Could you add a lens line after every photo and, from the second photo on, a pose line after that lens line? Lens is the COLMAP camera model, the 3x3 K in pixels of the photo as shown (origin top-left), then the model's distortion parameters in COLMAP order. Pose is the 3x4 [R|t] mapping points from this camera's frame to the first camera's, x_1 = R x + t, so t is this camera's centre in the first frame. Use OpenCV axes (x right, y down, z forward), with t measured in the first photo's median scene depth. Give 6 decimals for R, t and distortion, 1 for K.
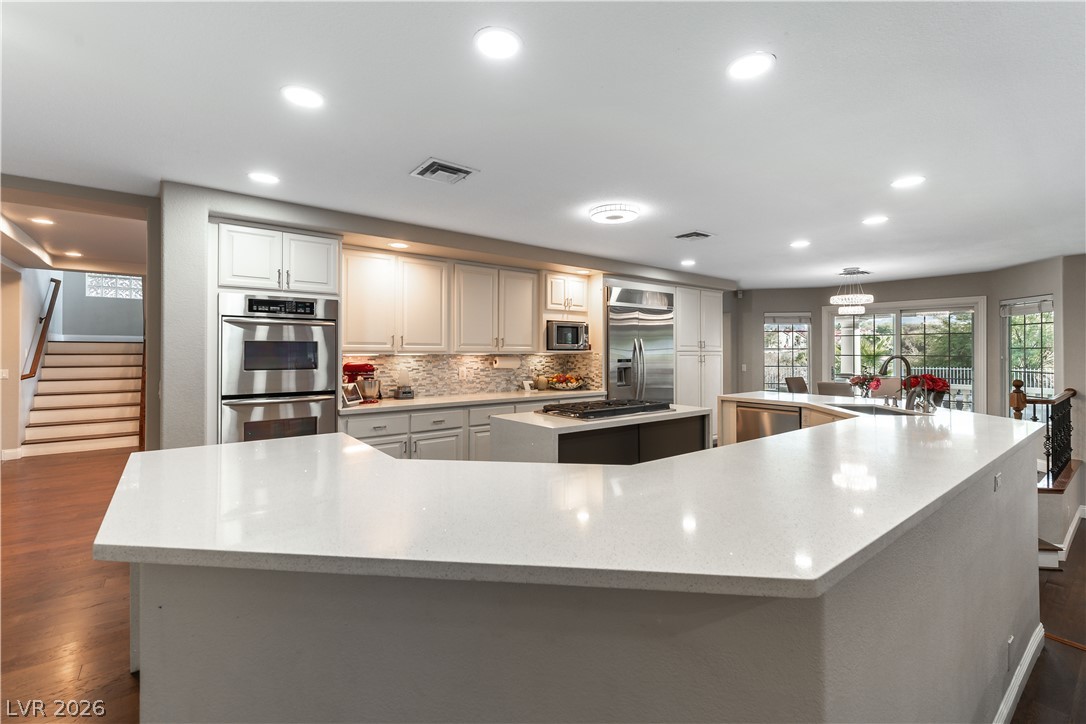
lens RADIAL K [[467.3, 0, 538.3], [0, 467.3, 349.3], [0, 0, 1]] dist [-0.000763, -0.000086]
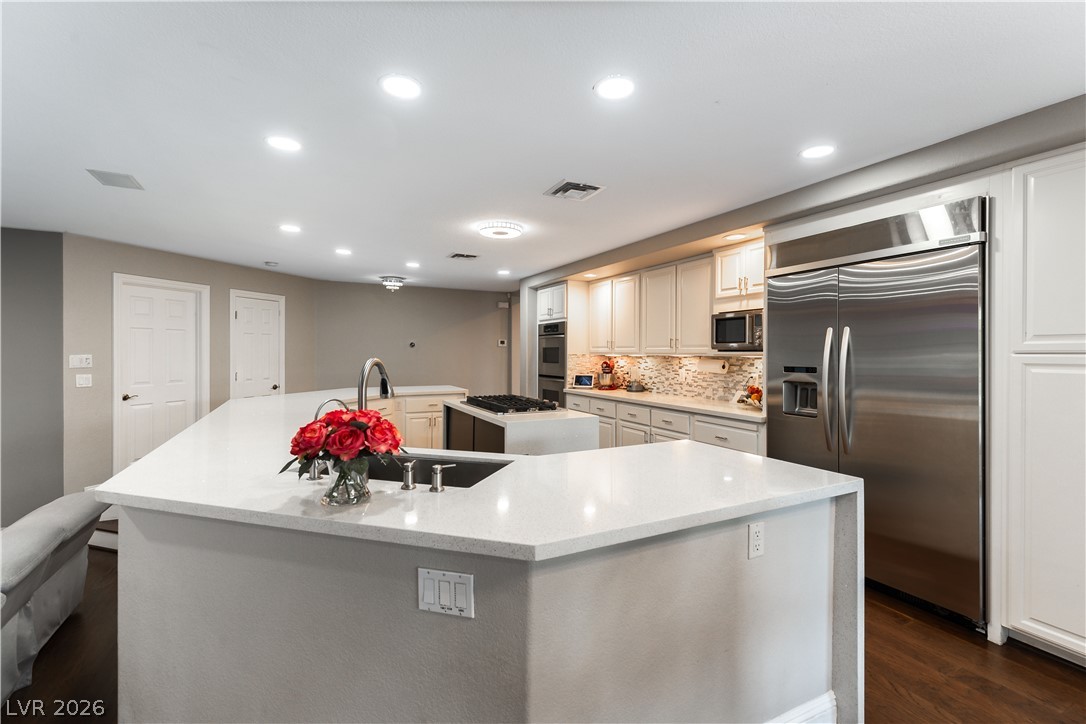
lens RADIAL K [[481.3, 0, 554.5], [0, 481.3, 352.4], [0, 0, 1]] dist [-0.000738, -0.000228]
pose [[-0.167750, -0.003298, -0.985824, 0.856309], [0.001519, 0.999992, -0.003604, 0.006422], [0.985828, -0.002102, -0.167743, 0.871529]]
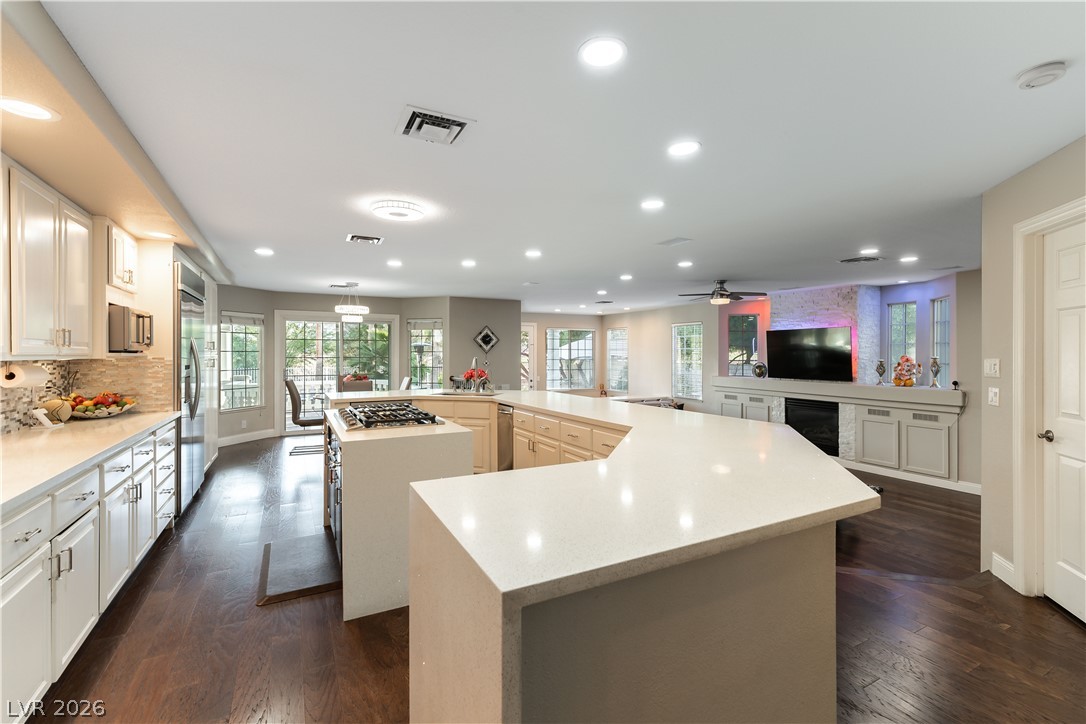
lens RADIAL K [[481.3, 0, 554.5], [0, 481.3, 352.4], [0, 0, 1]] dist [-0.000738, -0.000228]
pose [[0.153901, 0.001603, 0.988085, -0.502450], [-0.003140, 0.999994, -0.001133, 0.000847], [-0.988081, -0.002929, 0.153905, 0.347368]]
